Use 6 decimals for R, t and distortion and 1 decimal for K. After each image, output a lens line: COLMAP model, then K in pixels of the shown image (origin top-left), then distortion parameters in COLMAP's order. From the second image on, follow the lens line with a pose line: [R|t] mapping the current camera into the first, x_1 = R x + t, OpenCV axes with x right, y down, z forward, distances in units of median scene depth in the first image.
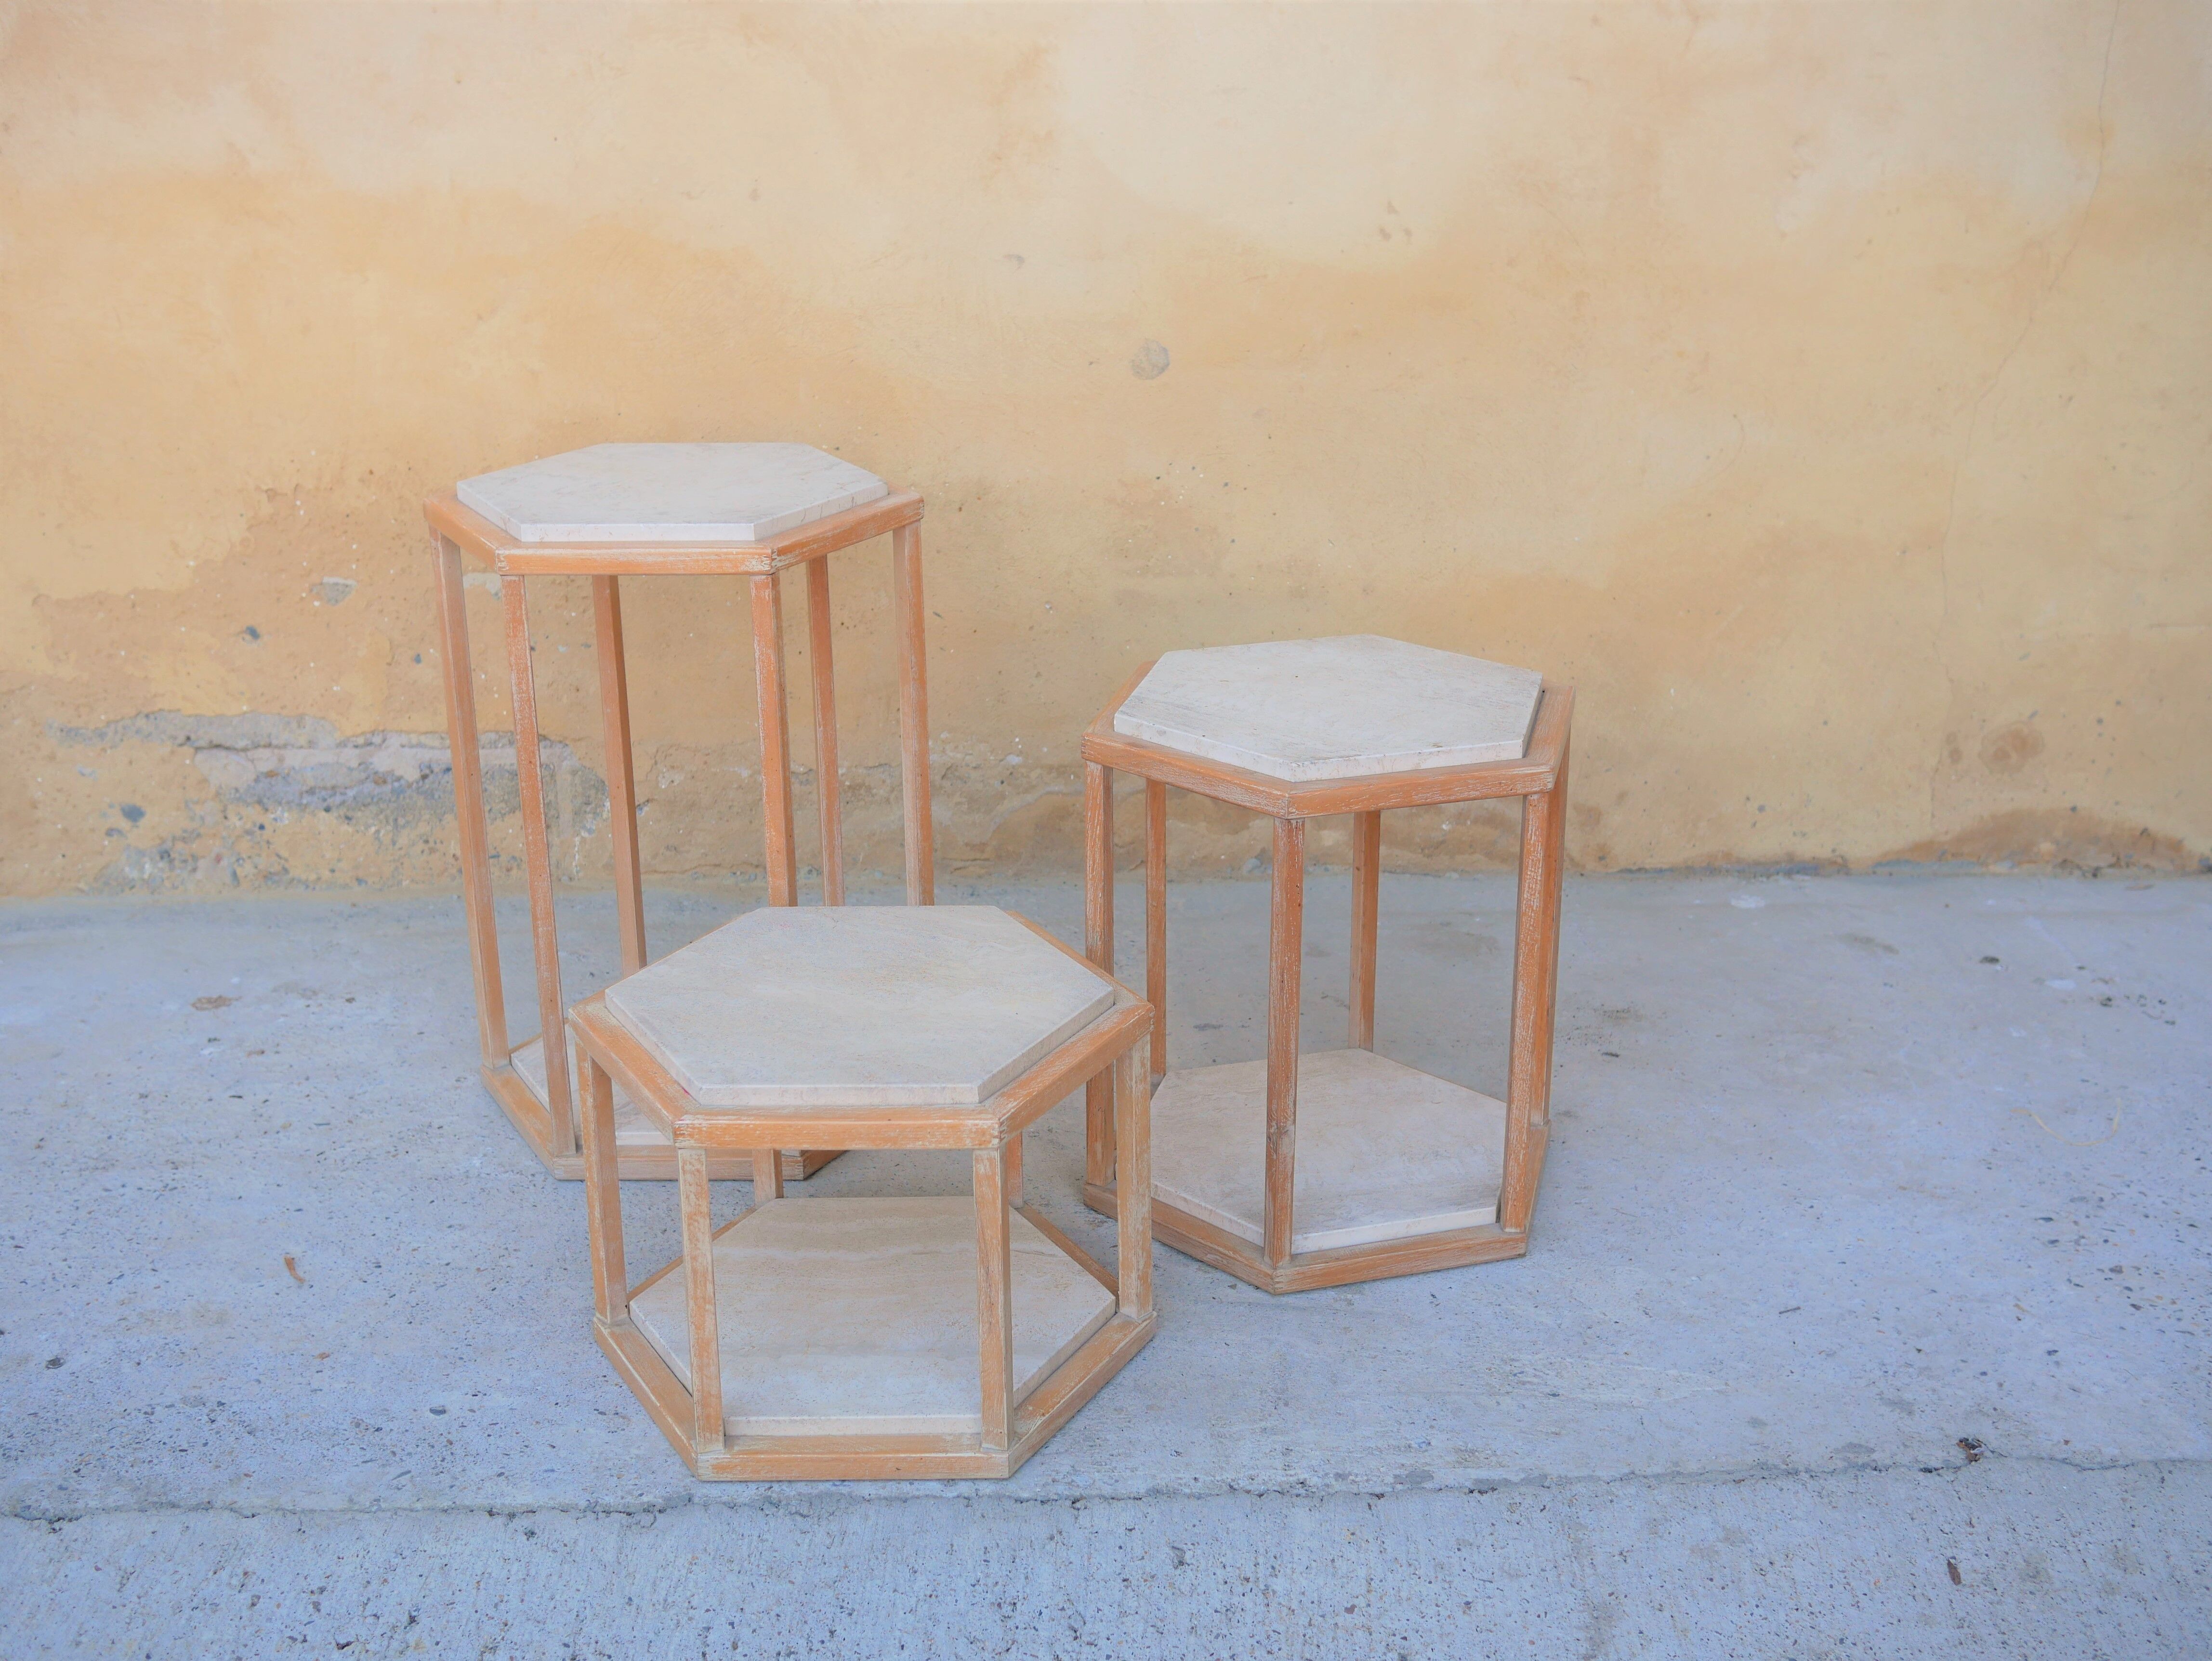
lens RADIAL K [[2472.5, 0, 1108.4], [0, 2472.5, 817.8], [0, 0, 1]] dist [-0.018053, 0.000000]
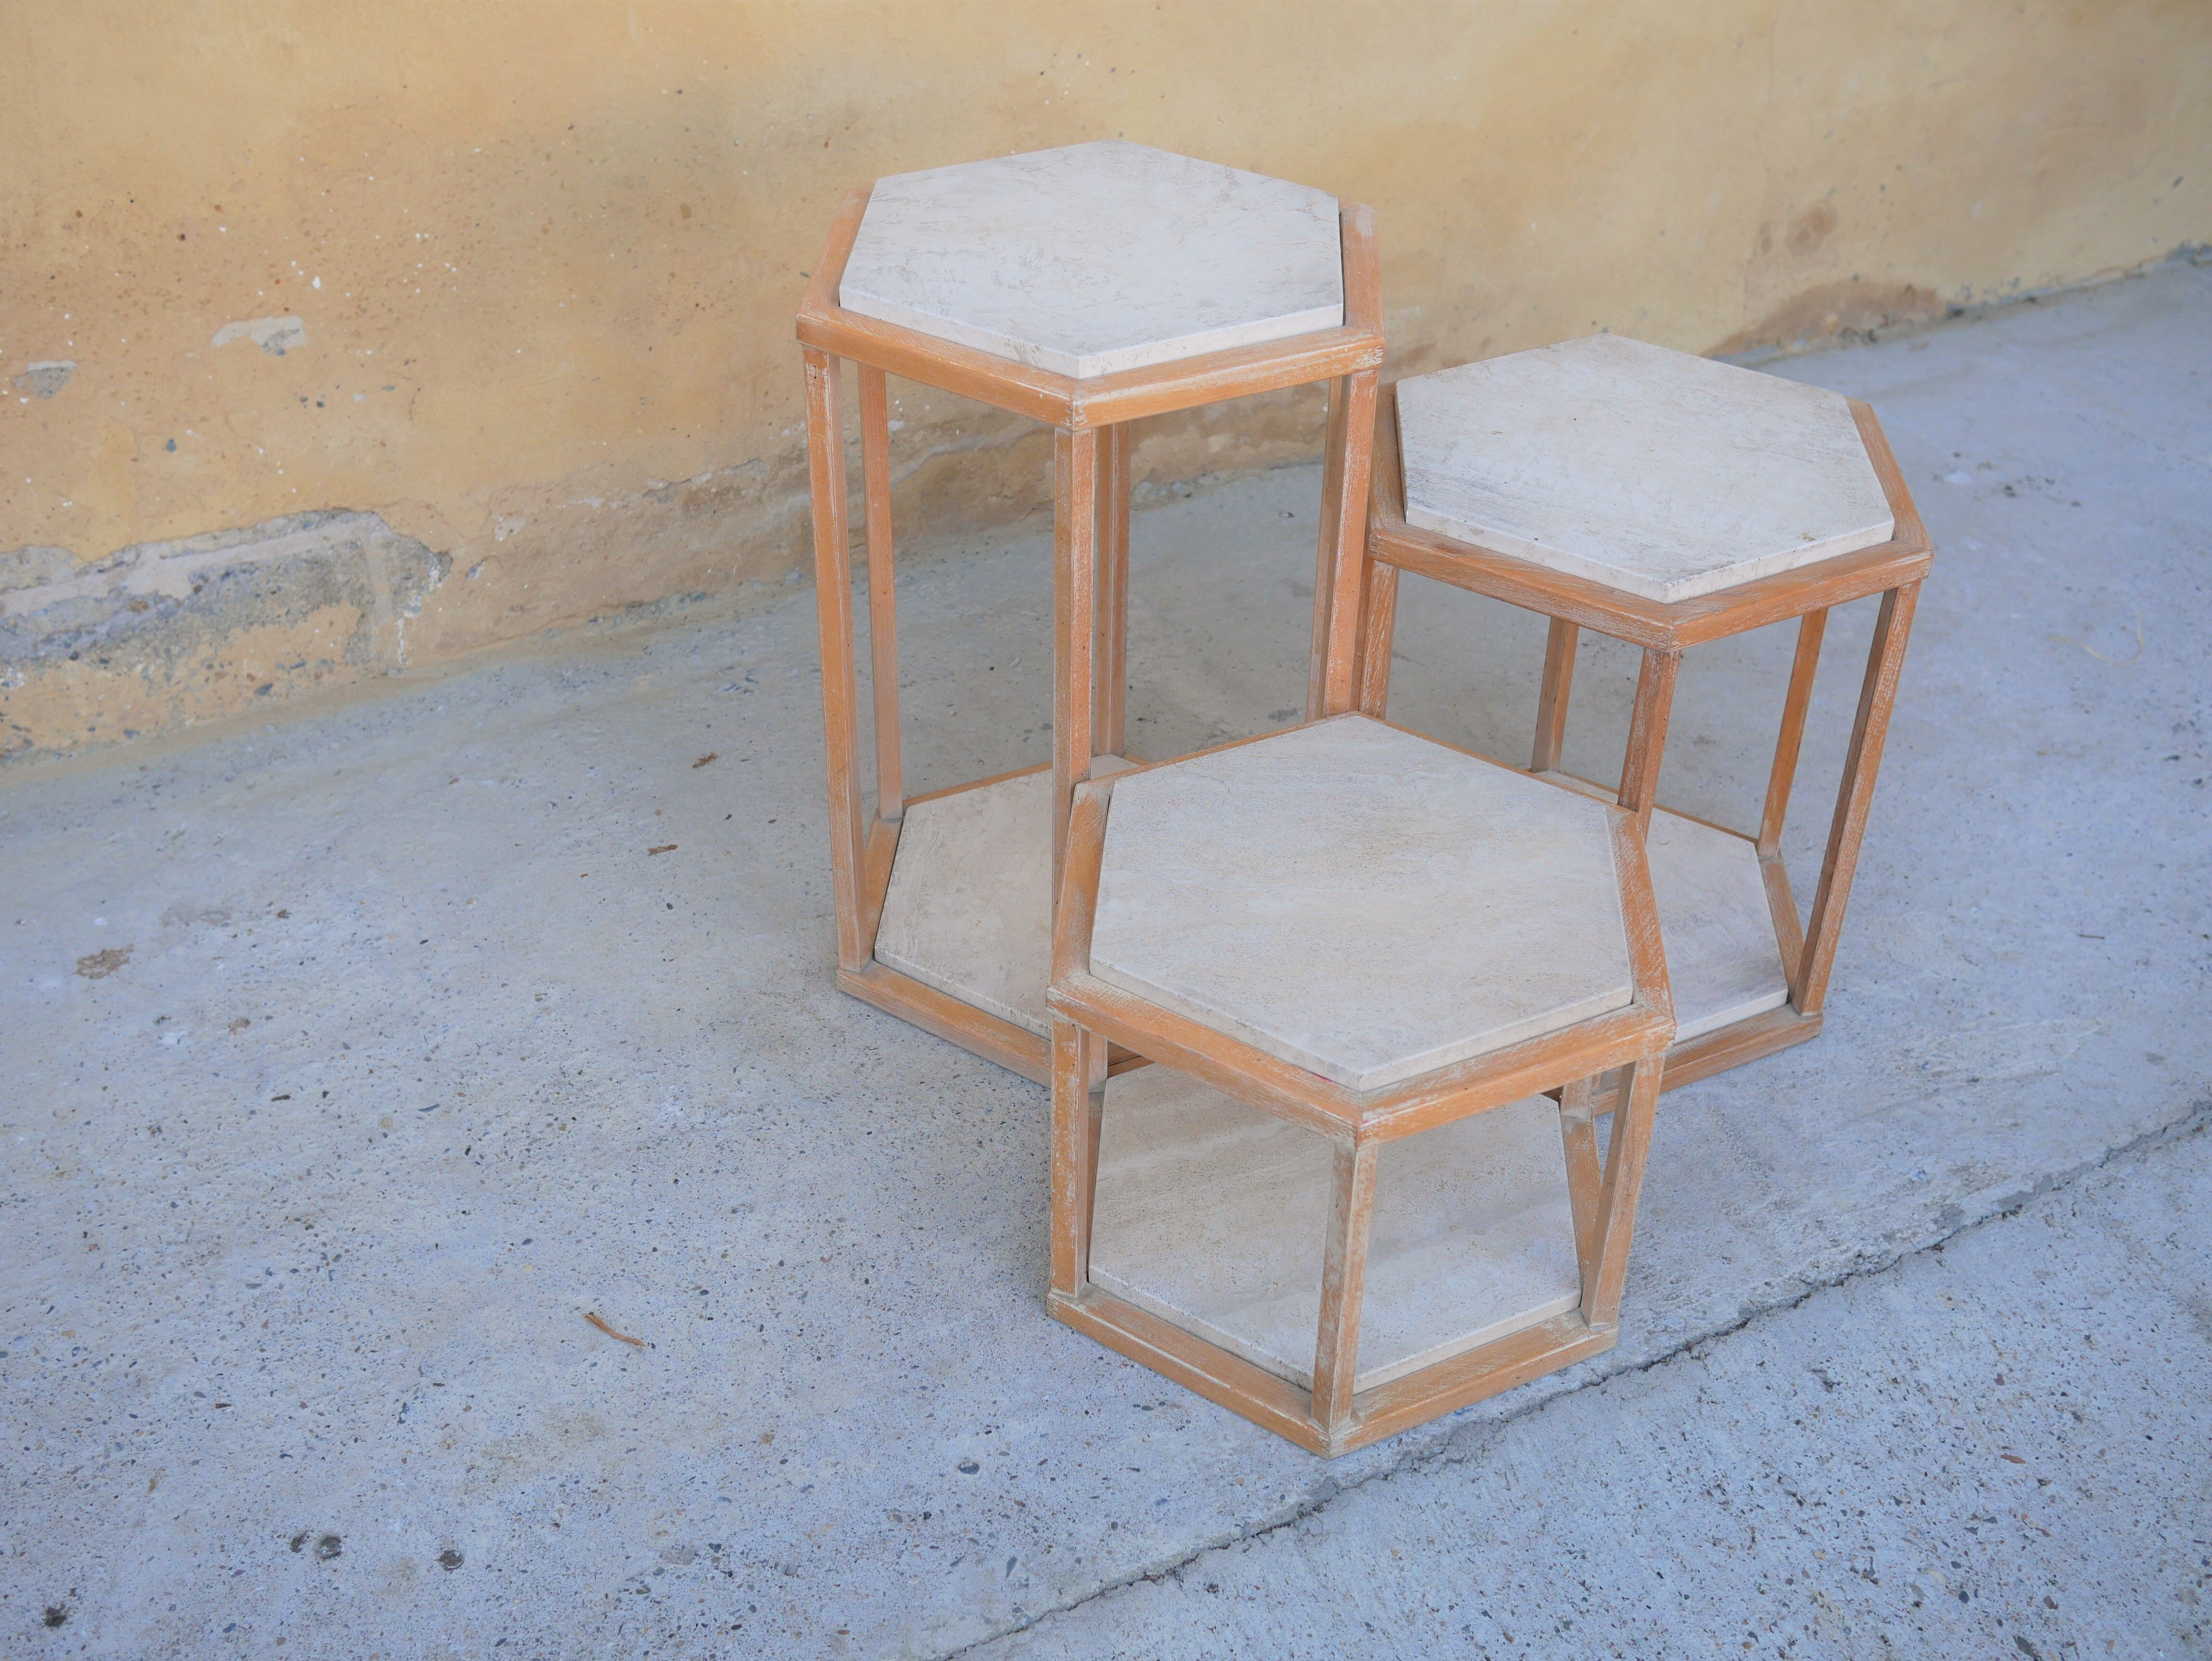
lens RADIAL K [[2472.5, 0, 1100.4], [0, 2472.5, 831.0], [0, 0, 1]] dist [-0.018053, 0.000000]
pose [[0.905716, -0.239334, 0.349854, -0.335832], [0.133933, 0.944649, 0.299499, -0.150834], [-0.402170, -0.224404, 0.887639, 0.197504]]
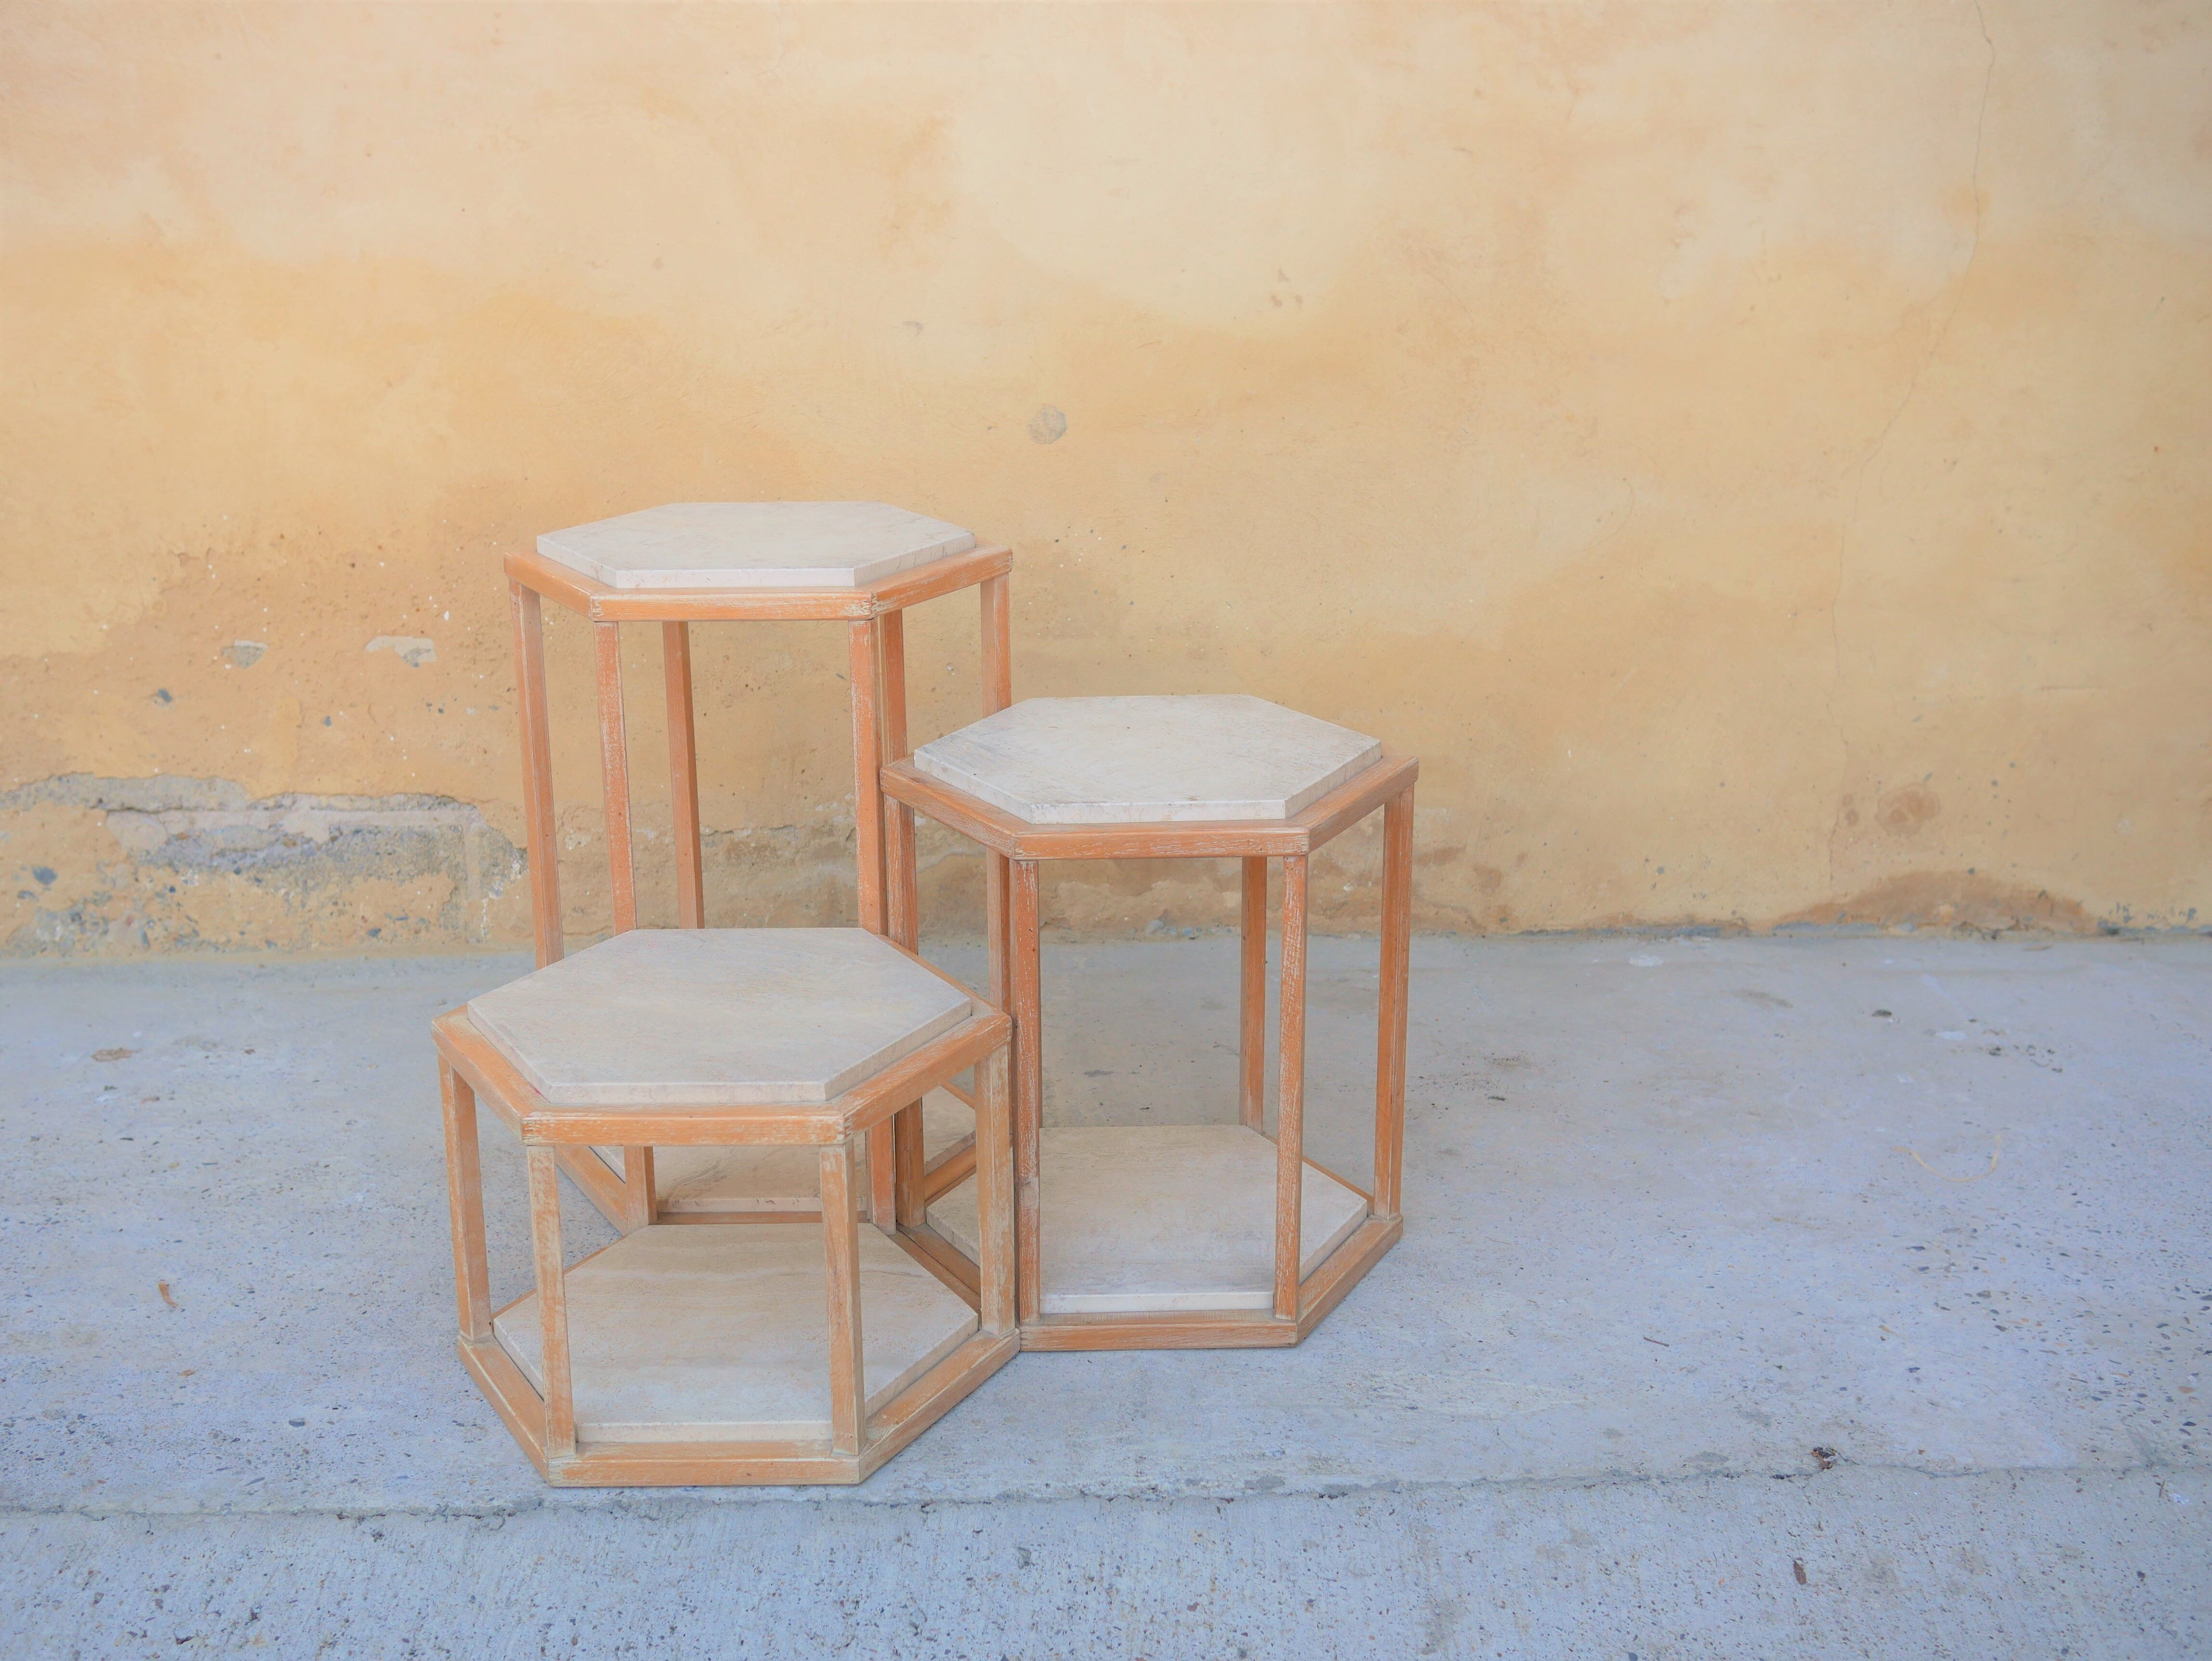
lens RADIAL K [[2472.5, 0, 1088.6], [0, 2472.5, 838.1], [0, 0, 1]] dist [-0.018053, 0.000000]
pose [[0.999996, -0.001719, -0.002416, 0.037427], [0.001591, 0.998641, -0.052089, 0.039338], [0.002502, 0.052085, 0.998640, -0.009100]]
